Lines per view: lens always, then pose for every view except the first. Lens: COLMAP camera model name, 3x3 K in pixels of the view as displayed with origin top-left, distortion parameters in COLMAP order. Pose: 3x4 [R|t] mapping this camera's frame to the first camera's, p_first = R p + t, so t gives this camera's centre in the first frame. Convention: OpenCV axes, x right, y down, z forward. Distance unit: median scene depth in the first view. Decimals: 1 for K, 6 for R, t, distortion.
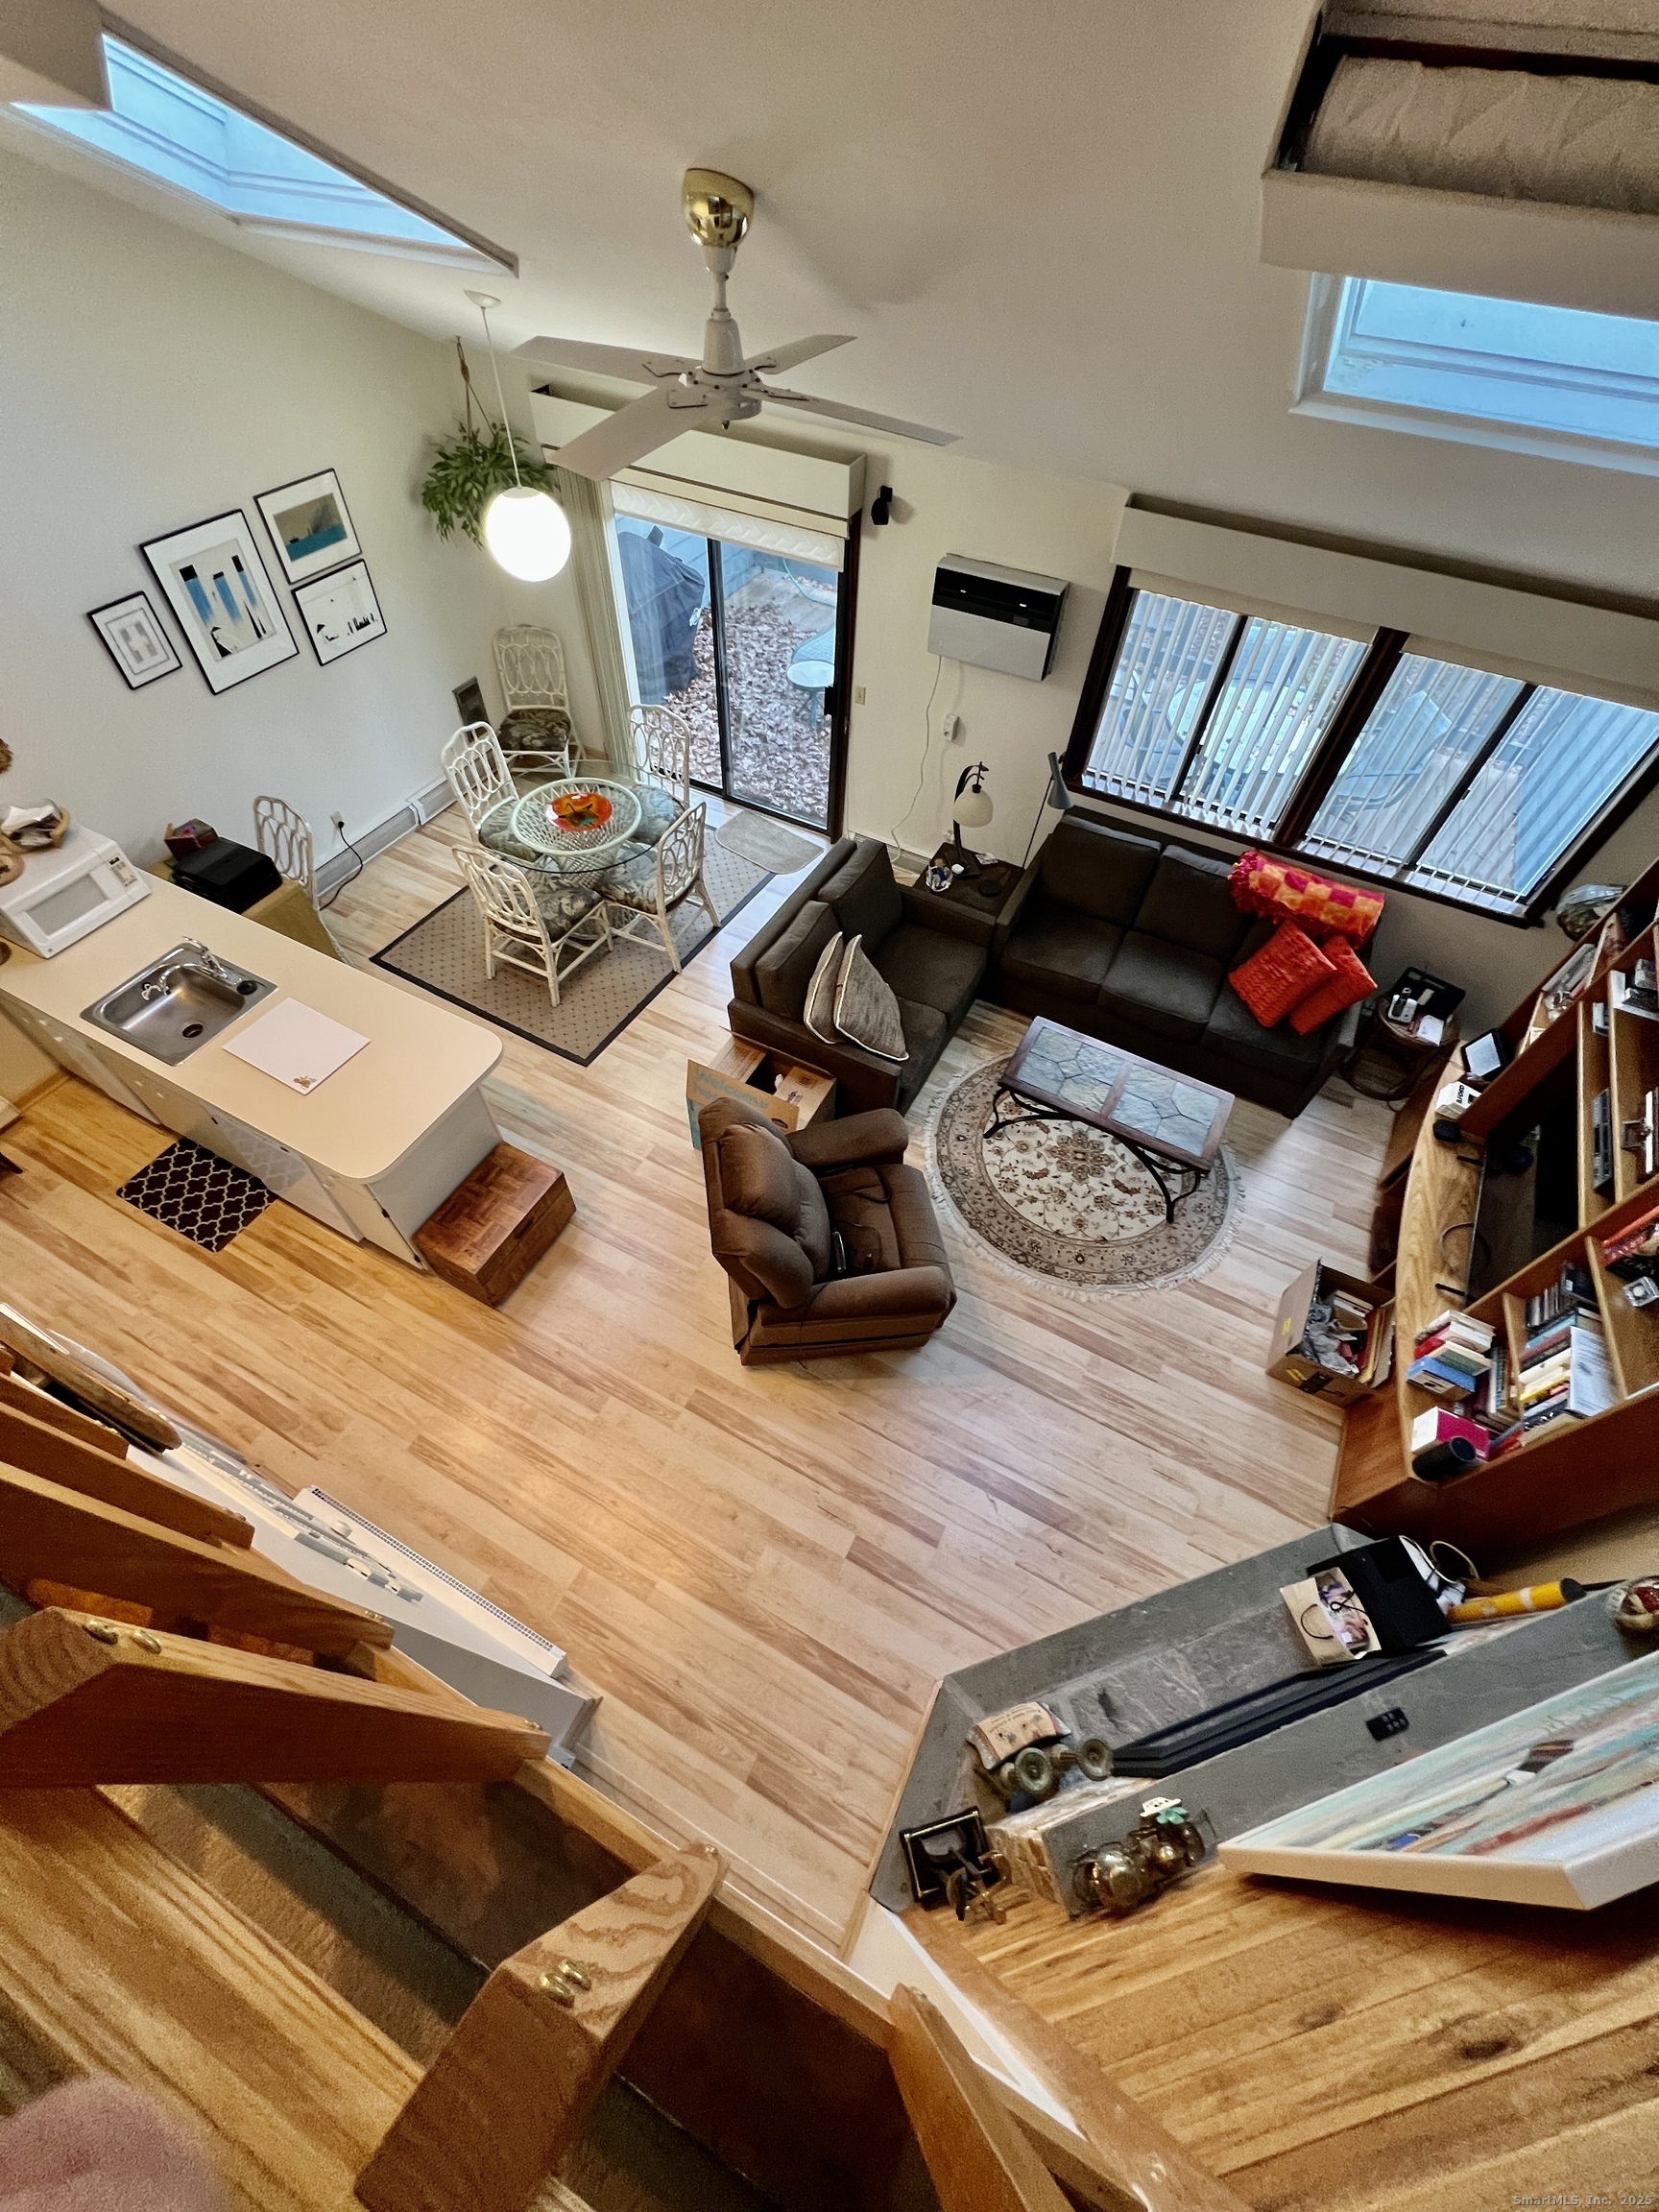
lens RADIAL K [[880.9, 0, 826.7], [0, 880.9, 1106.7], [0, 0, 1]] dist [0.000298, -0.000396]
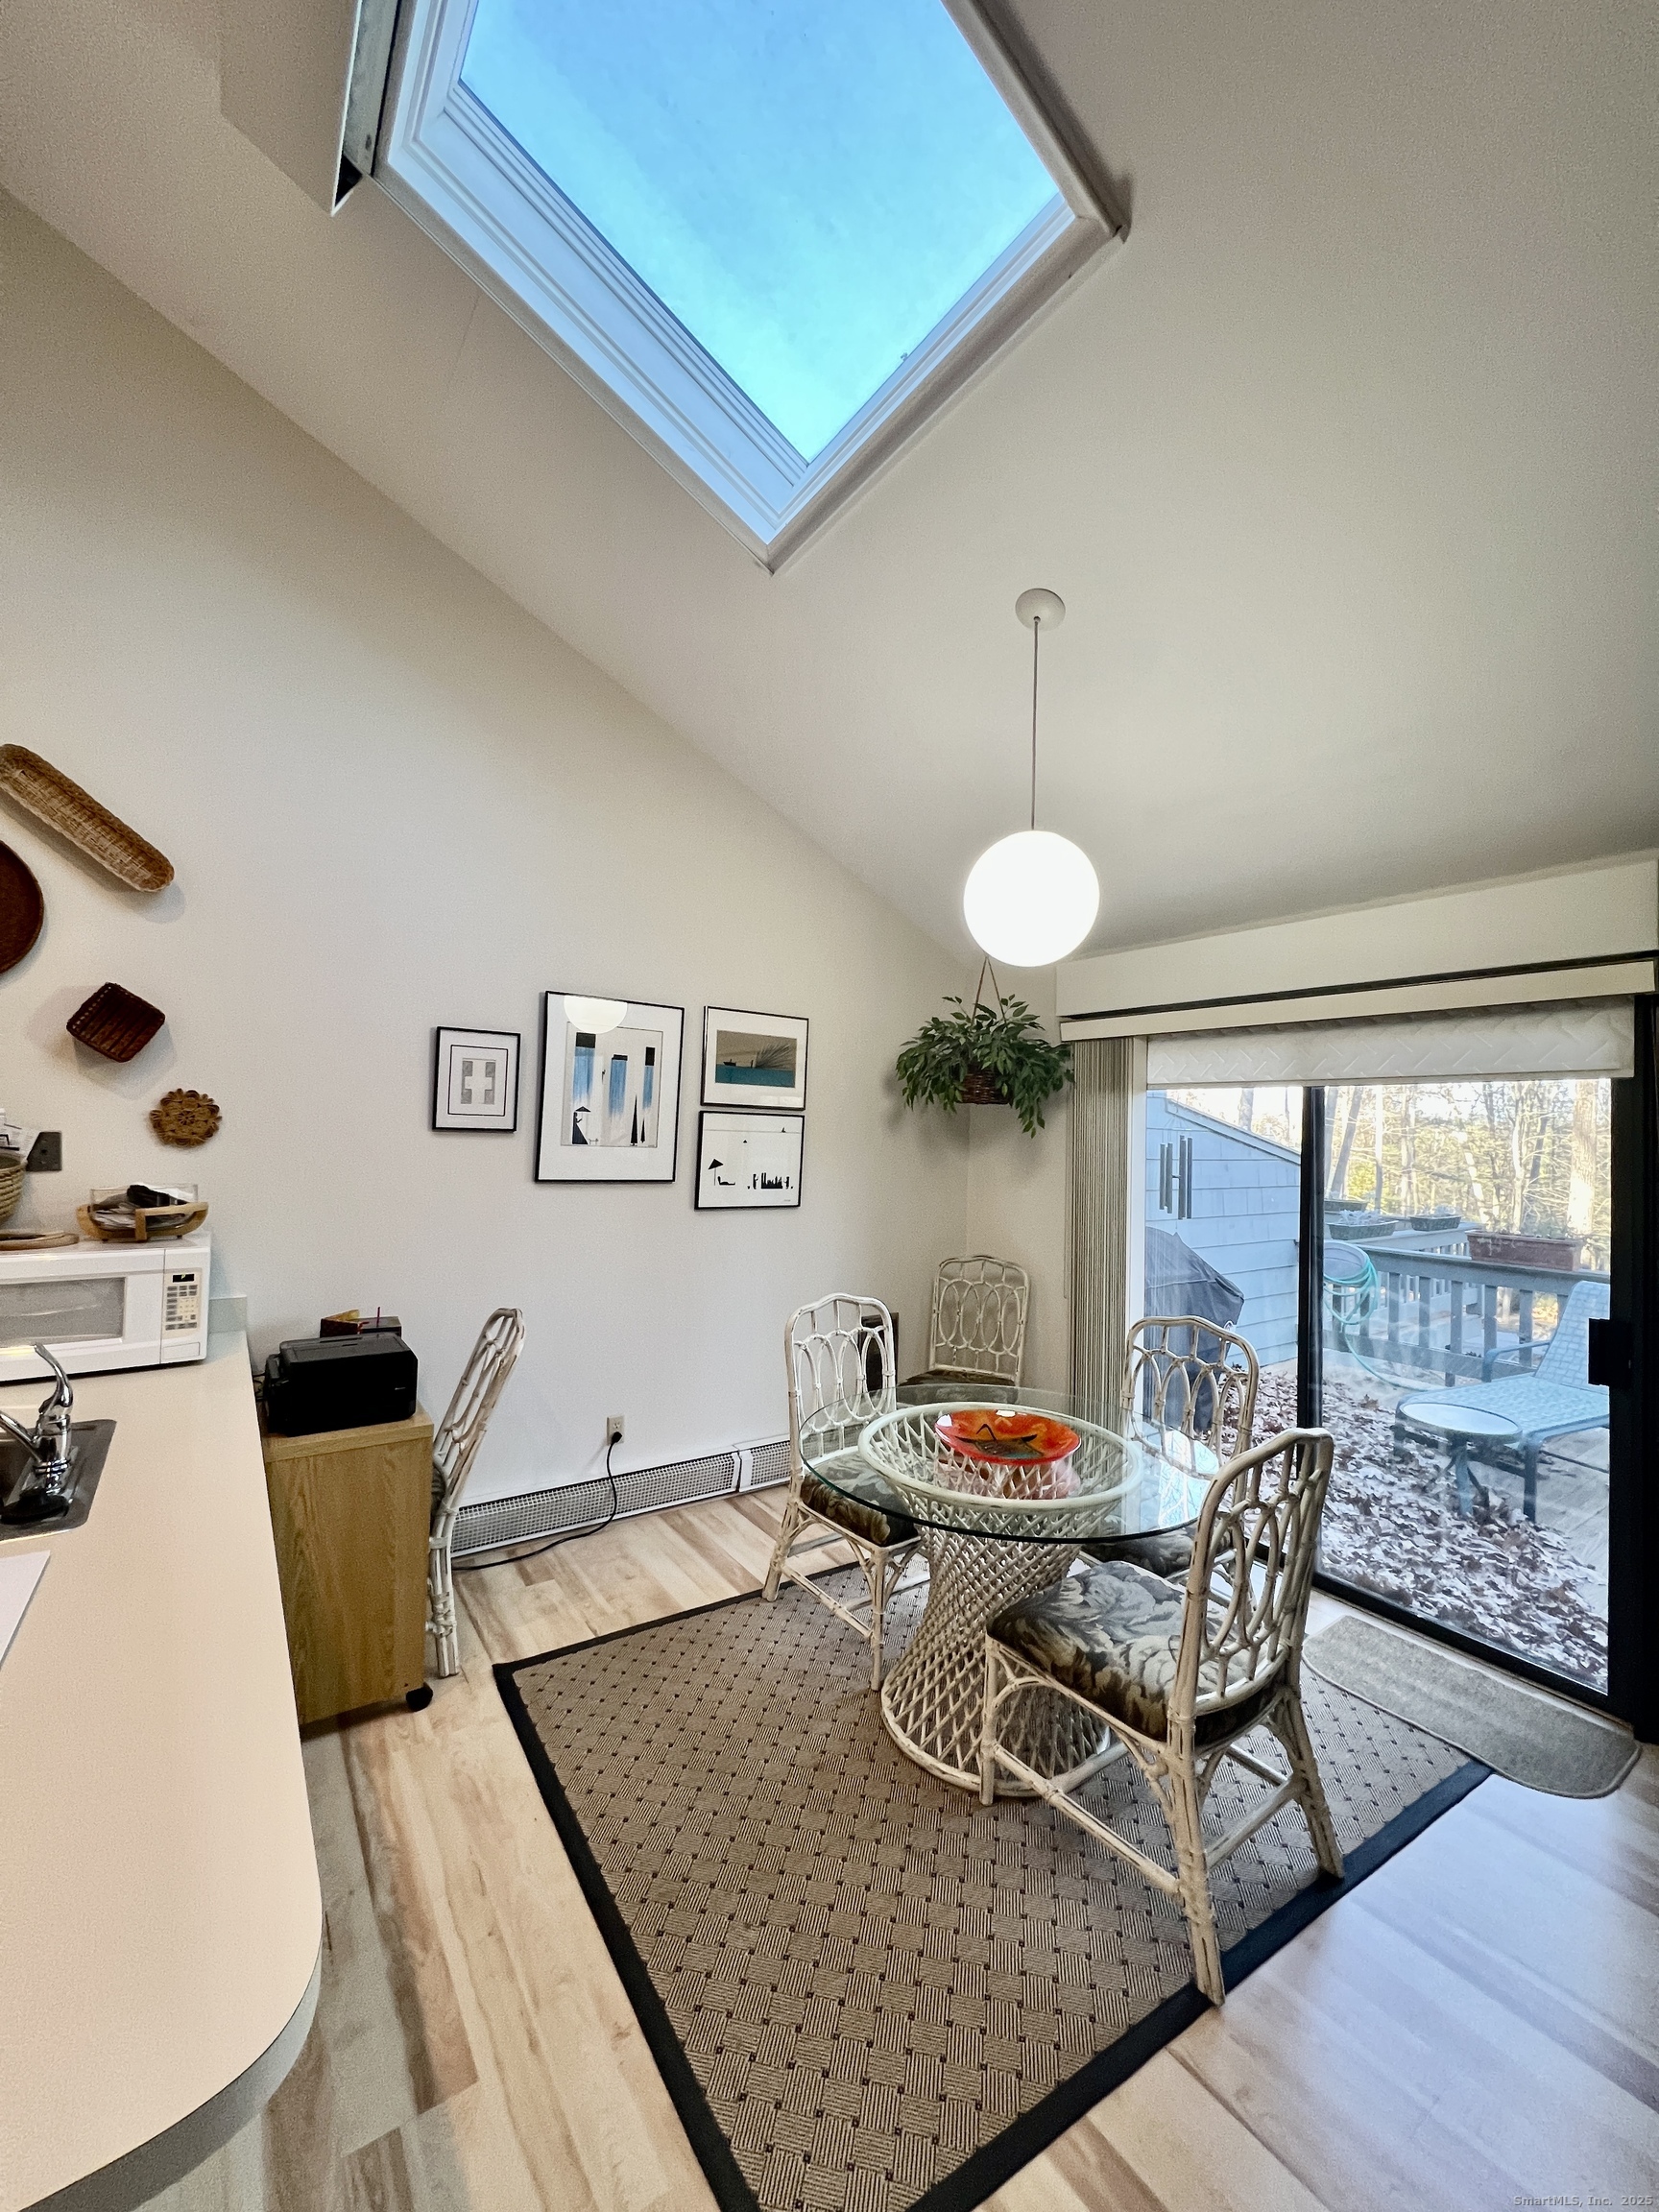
lens RADIAL K [[880.9, 0, 826.1], [0, 880.9, 1105.7], [0, 0, 1]] dist [0.000298, -0.000396]
pose [[0.884943, -0.026160, -0.464964, -0.144535], [-0.366216, 0.577679, -0.729502, -0.066129], [0.287683, 0.815845, 0.501633, 0.597770]]
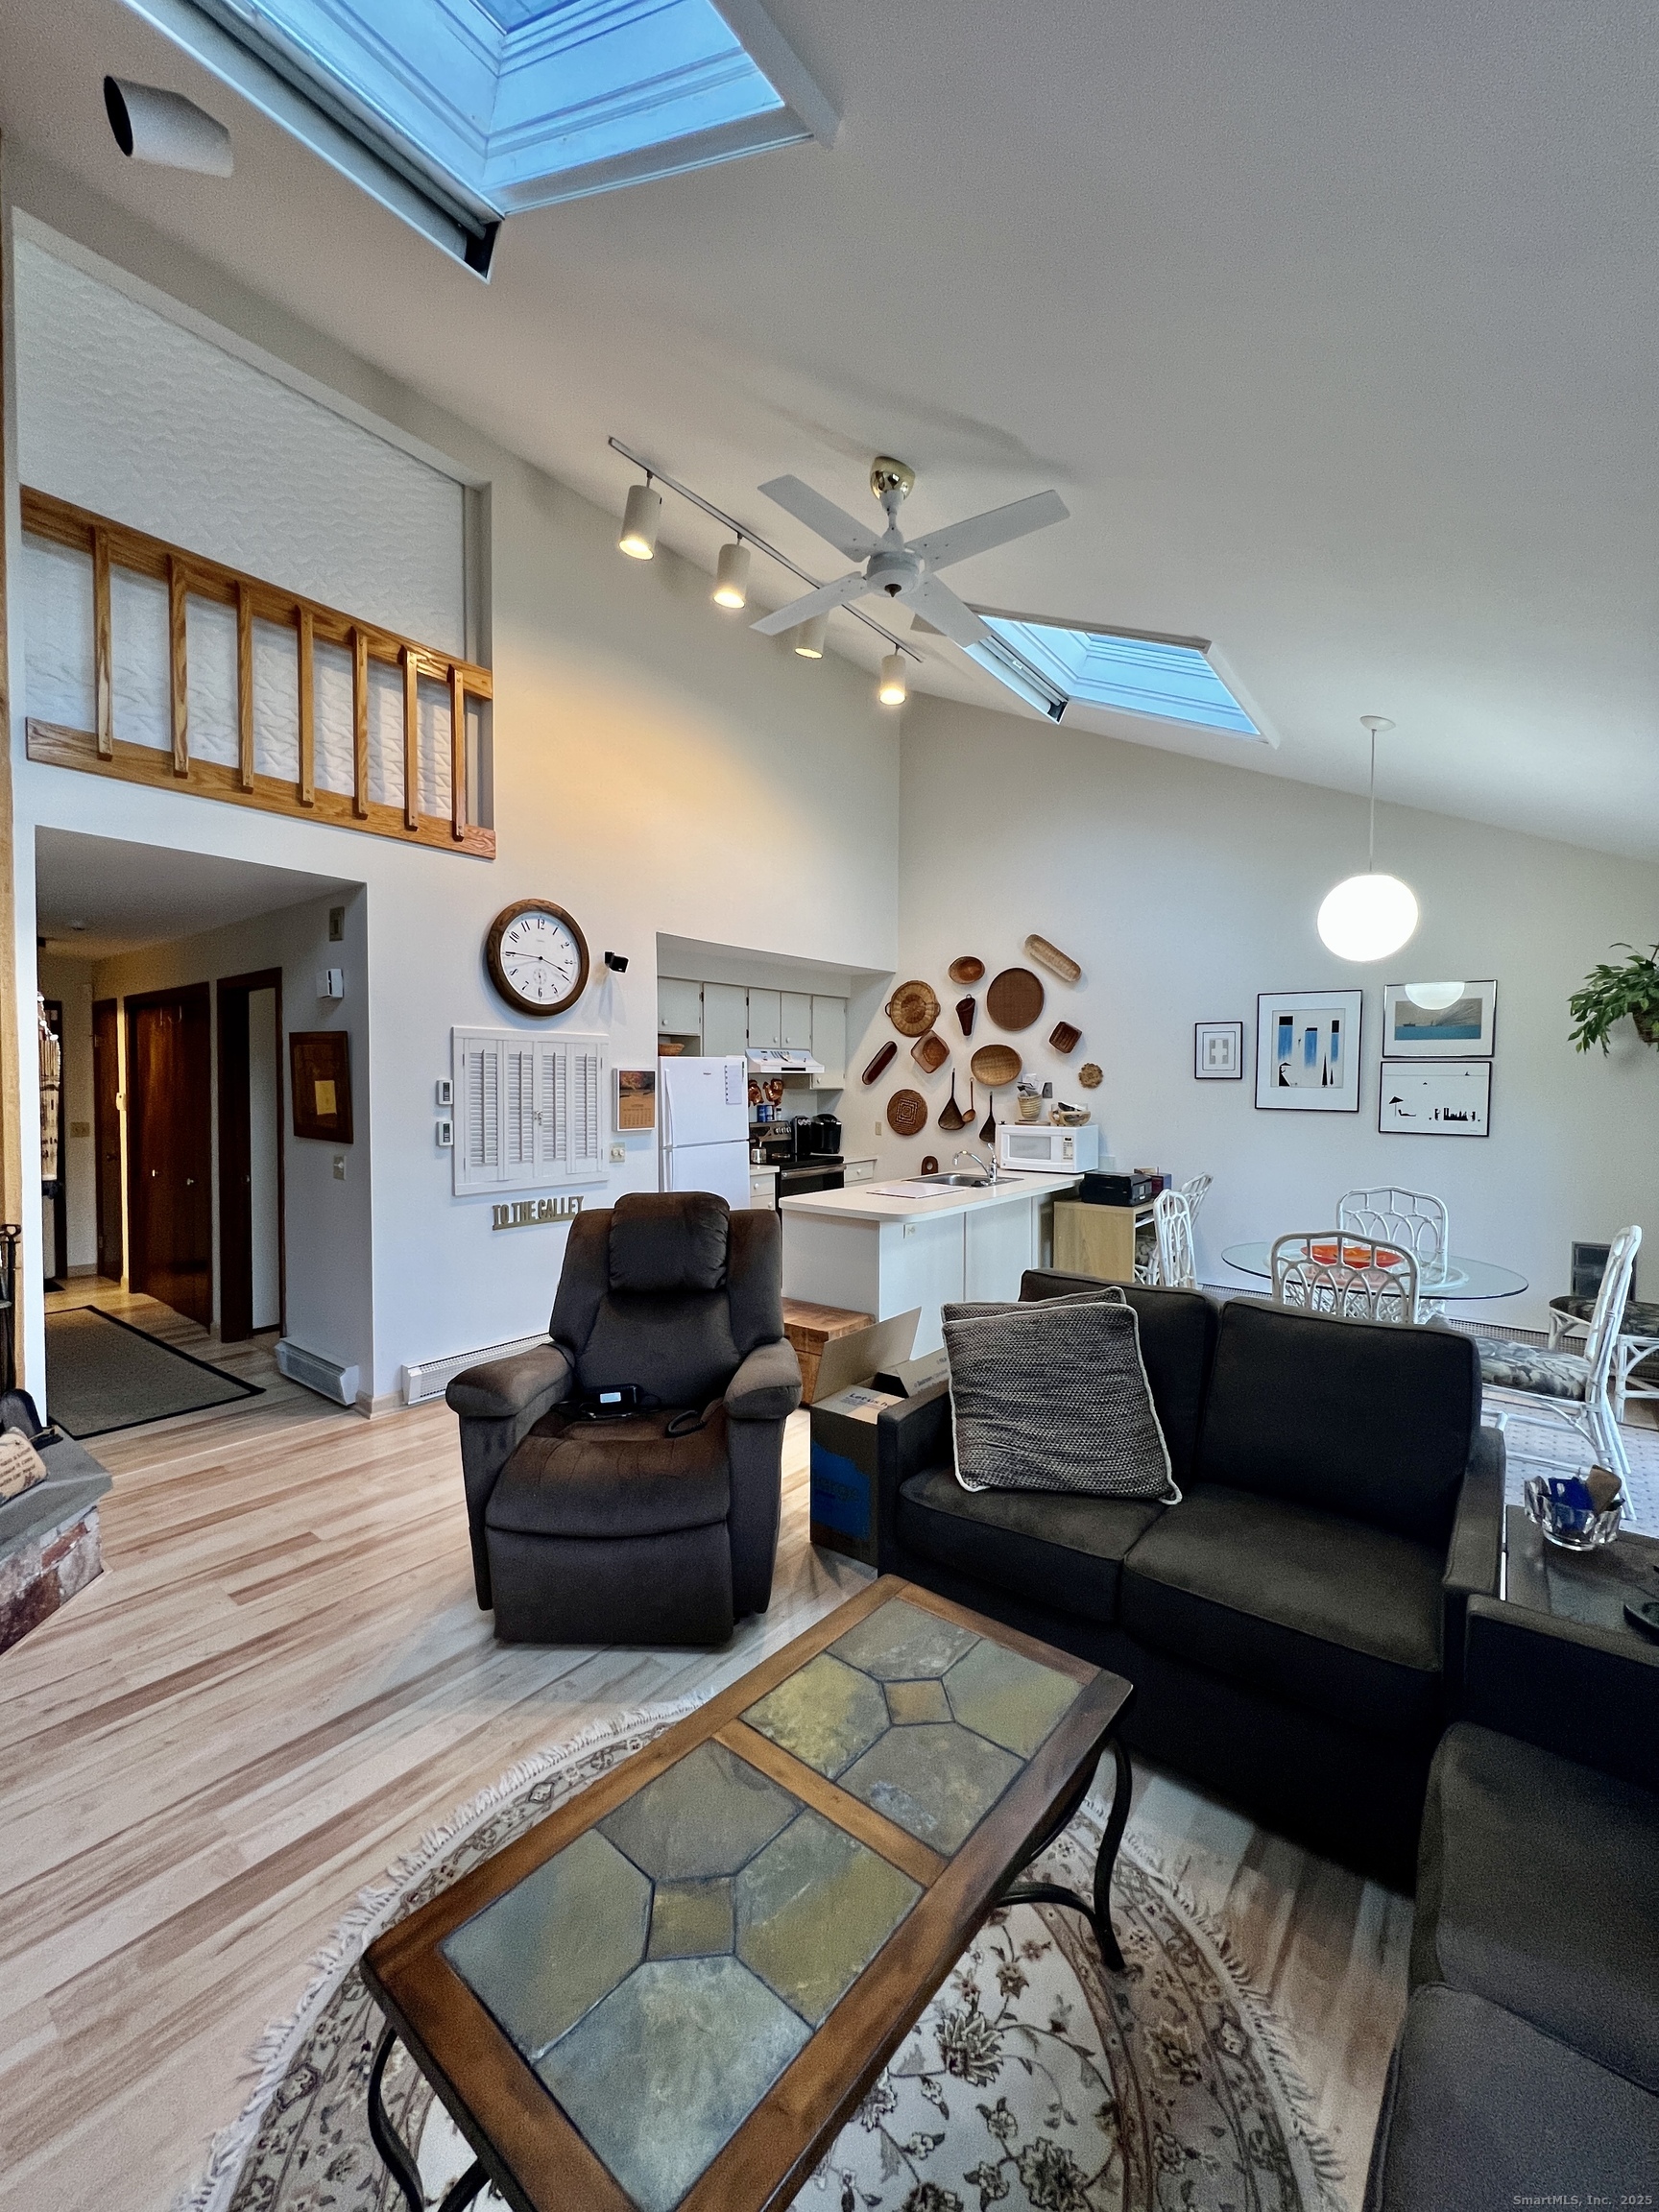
lens RADIAL K [[882.2, 0, 824.7], [0, 882.2, 1108.2], [0, 0, 1]] dist [-0.002561, -0.000239]
pose [[-0.187179, -0.005448, -0.982311, 0.517676], [-0.786456, 0.600012, 0.146532, -0.167979], [0.588600, 0.799972, -0.116594, 0.718241]]
